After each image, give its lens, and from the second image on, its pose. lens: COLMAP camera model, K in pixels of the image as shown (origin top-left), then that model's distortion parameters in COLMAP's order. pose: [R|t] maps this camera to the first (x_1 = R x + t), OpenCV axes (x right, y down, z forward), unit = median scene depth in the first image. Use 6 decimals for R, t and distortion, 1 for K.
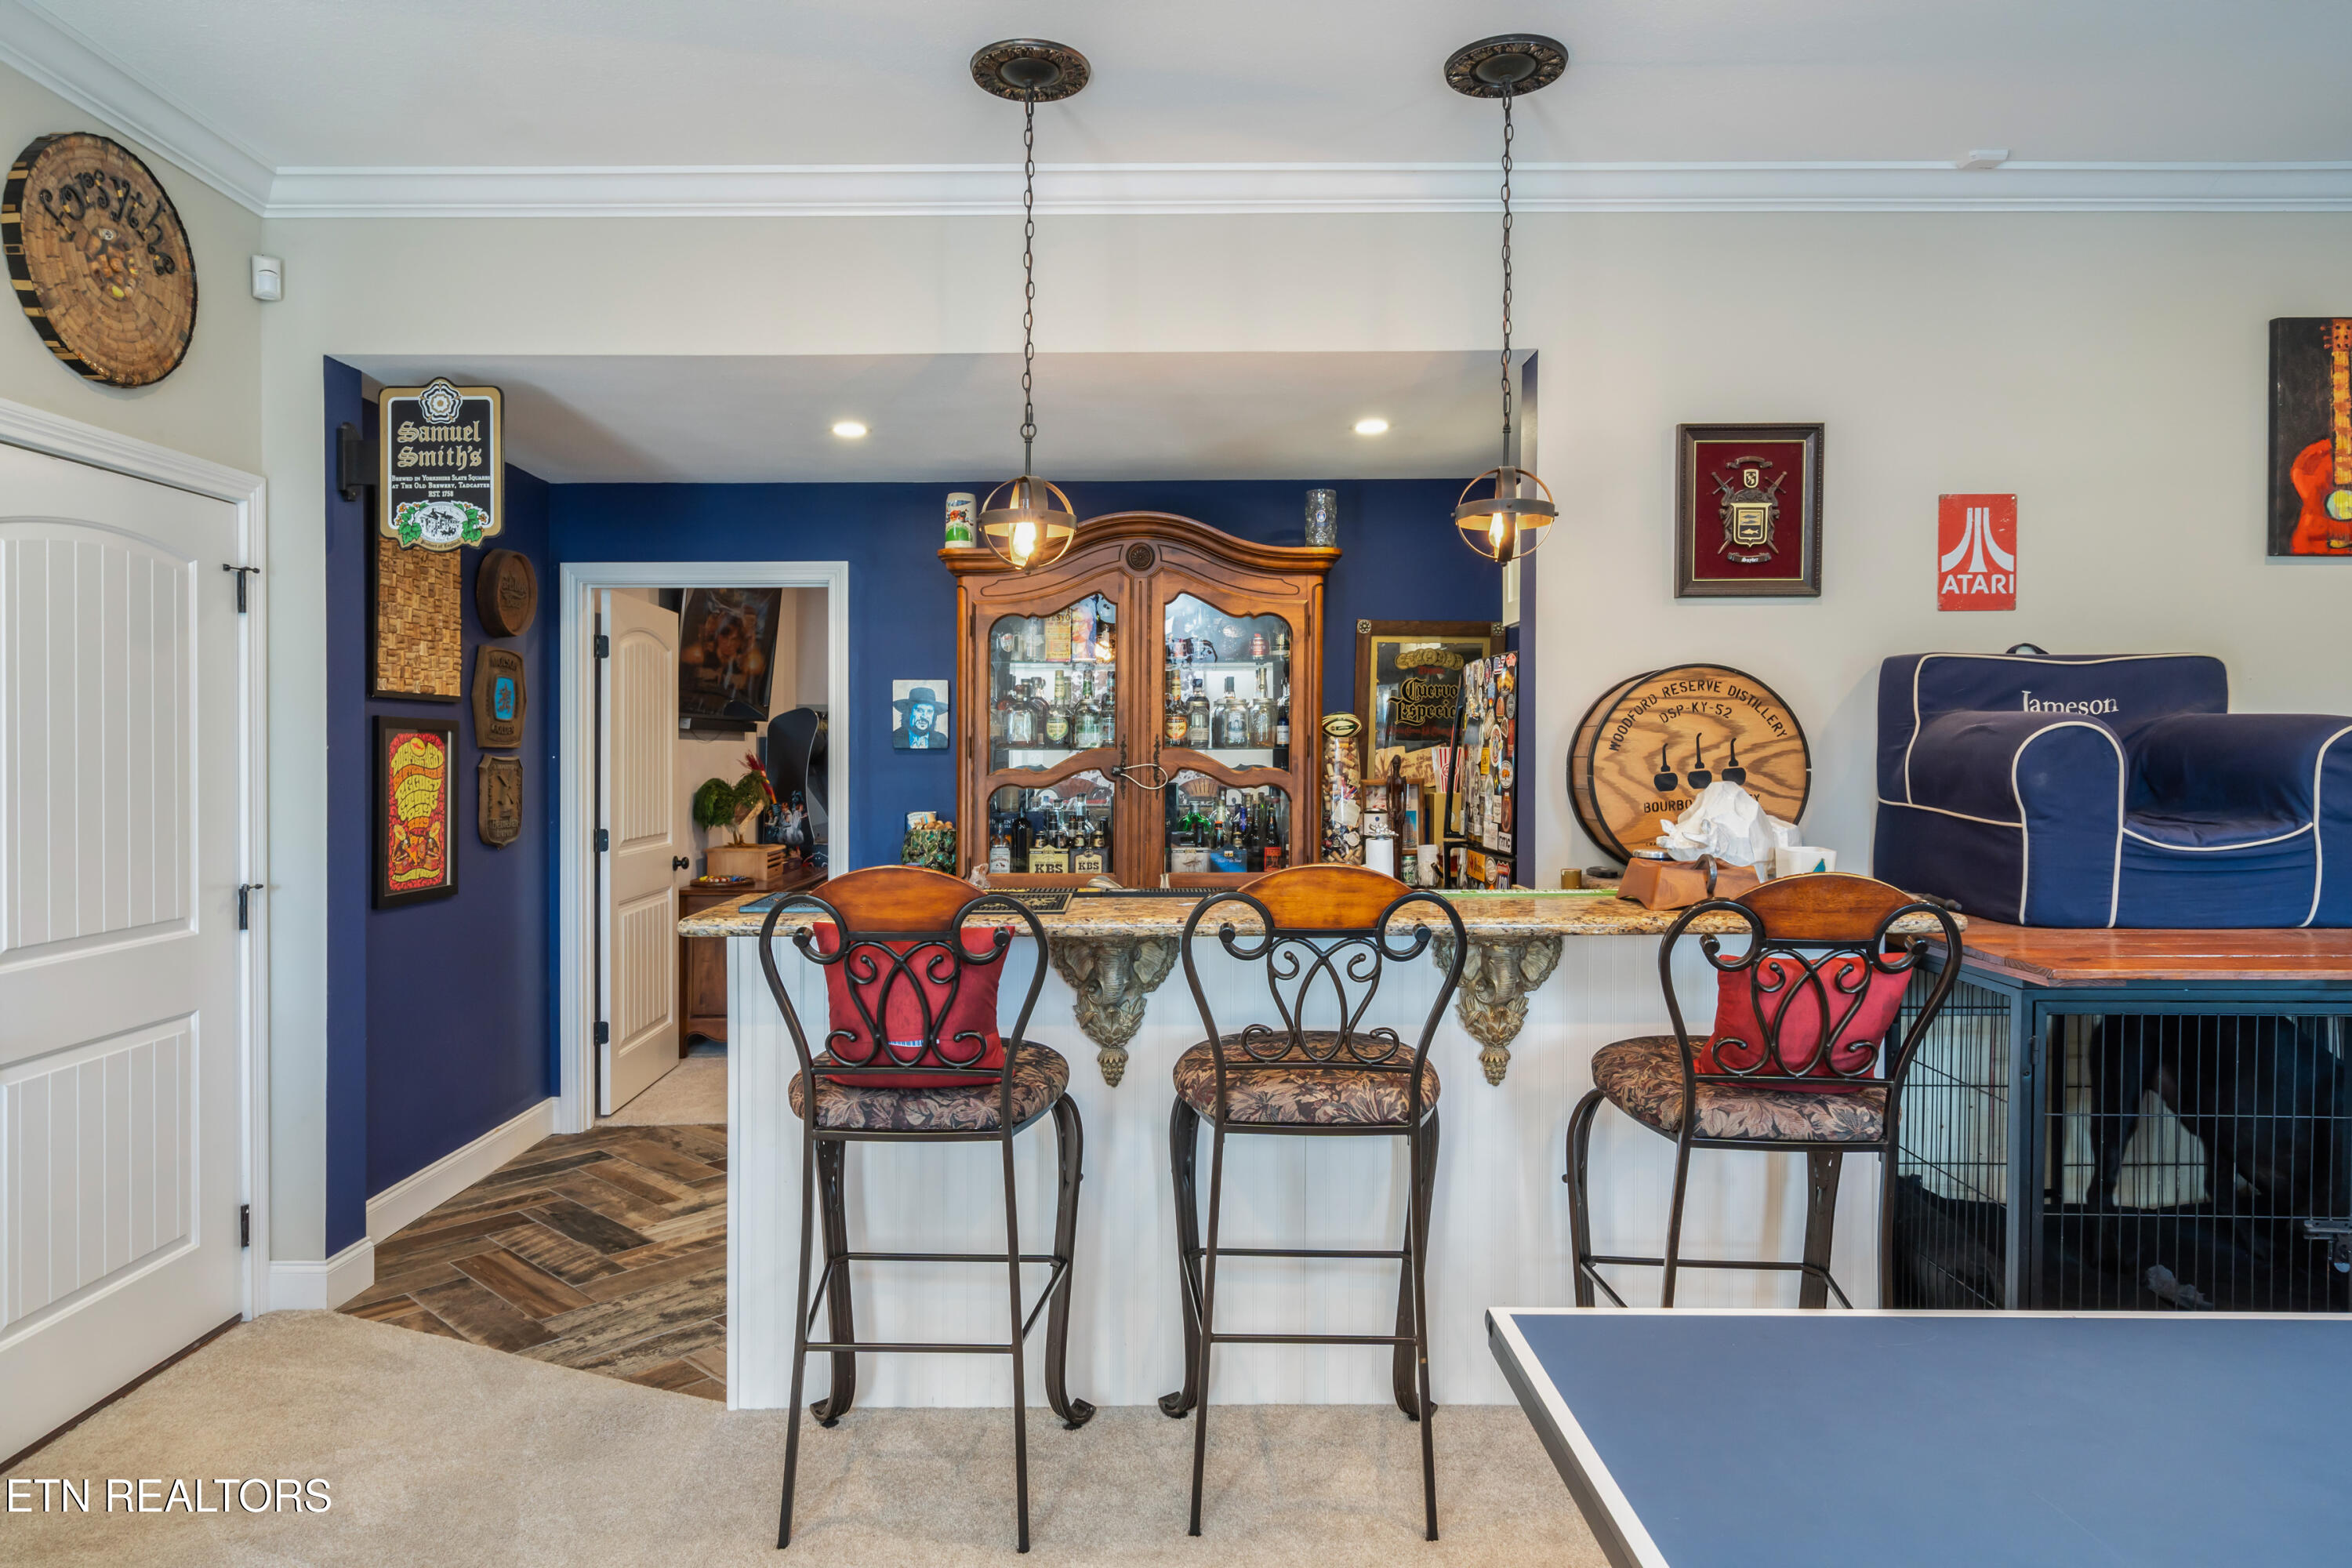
lens RADIAL K [[1420.2, 0, 1170.2], [0, 1420.2, 763.0], [0, 0, 1]] dist [0.012189, 0.001101]
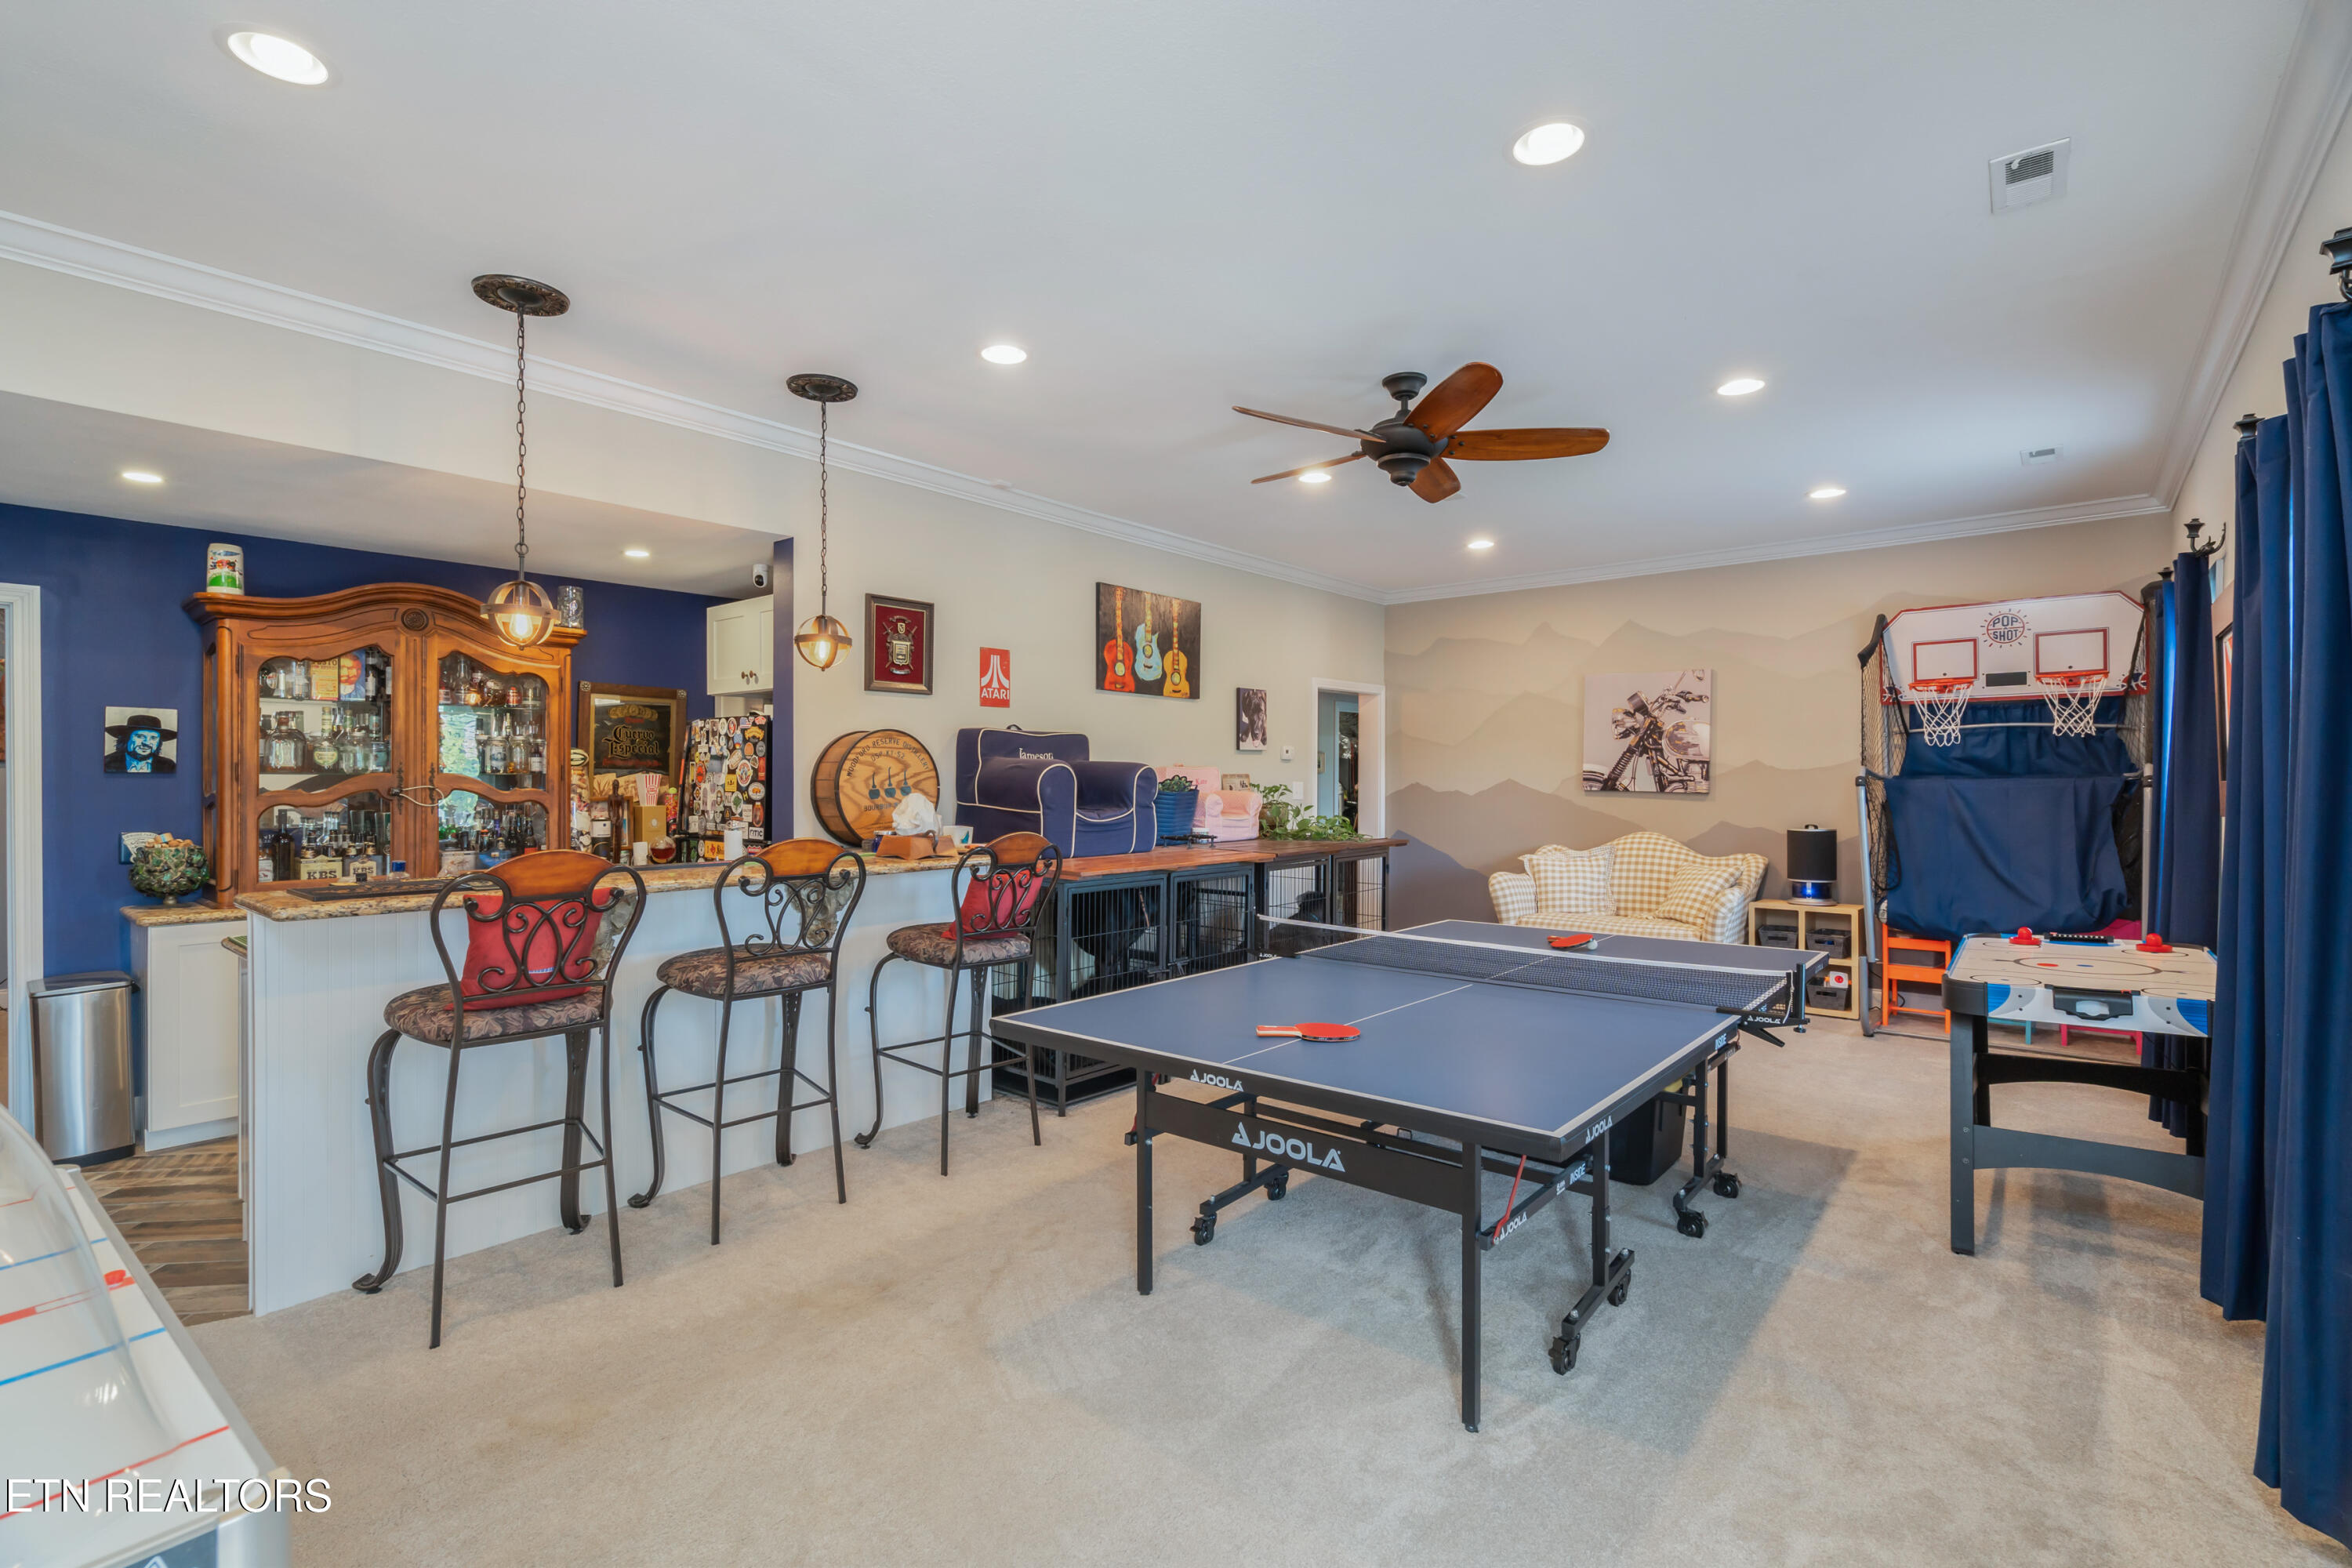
lens RADIAL K [[1074.9, 0, 1177.8], [0, 1074.9, 794.5], [0, 0, 1]] dist [-0.001692, 0.001352]
pose [[0.640303, -0.008804, 0.768072, -0.427765], [0.004249, 0.999960, 0.007920, 0.004667], [-0.768110, -0.001808, 0.640315, -0.158461]]
